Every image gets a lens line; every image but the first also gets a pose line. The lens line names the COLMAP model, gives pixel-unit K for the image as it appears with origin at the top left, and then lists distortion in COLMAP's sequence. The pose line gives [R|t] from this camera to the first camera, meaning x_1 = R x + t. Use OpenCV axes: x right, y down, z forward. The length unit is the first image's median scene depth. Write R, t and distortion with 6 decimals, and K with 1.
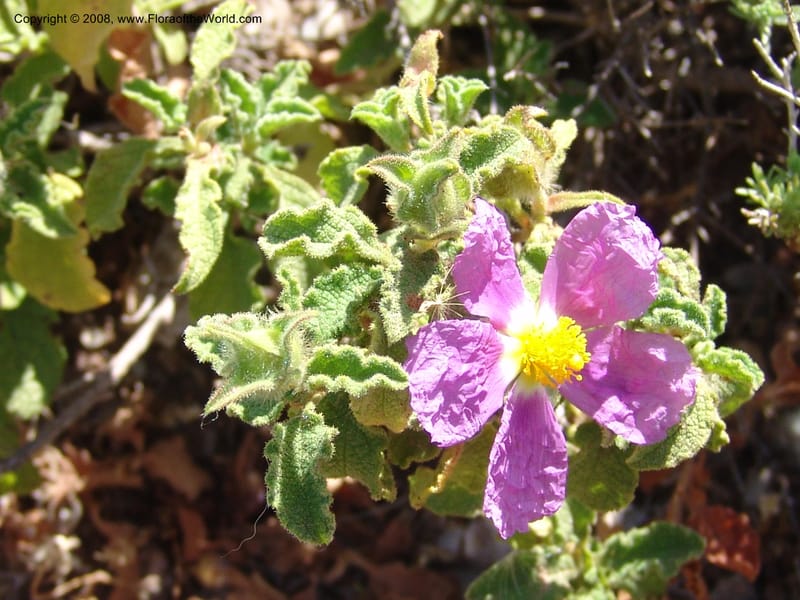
lens RADIAL K [[1676.9, 0, 400.0], [0, 1676.9, 300.0], [0, 0, 1]] dist [-0.103442, -0.490136]
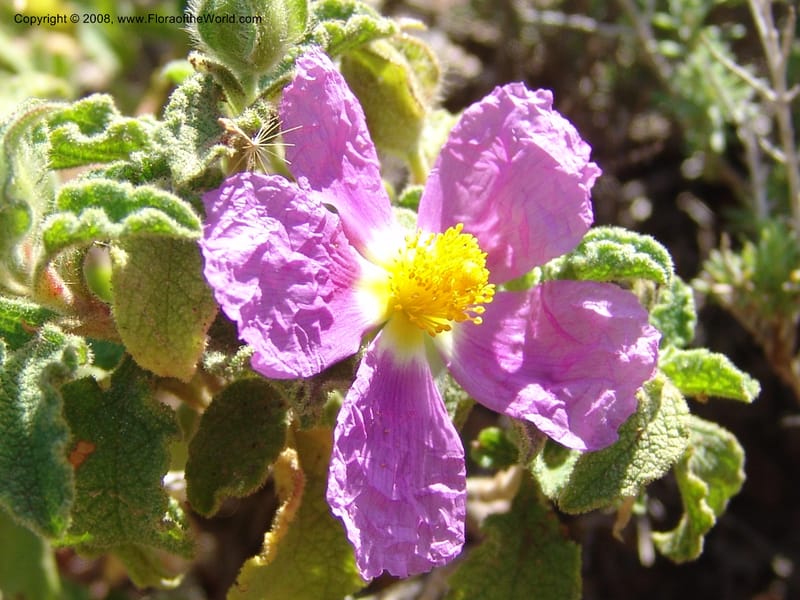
lens RADIAL K [[1676.9, 0, 400.0], [0, 1676.9, 300.0], [0, 0, 1]] dist [-0.103442, -0.490136]
pose [[0.999179, 0.009414, 0.039403, 0.050761], [0.008735, 0.899680, -0.436463, 0.319278], [-0.039559, 0.436449, 0.898859, 0.411098]]
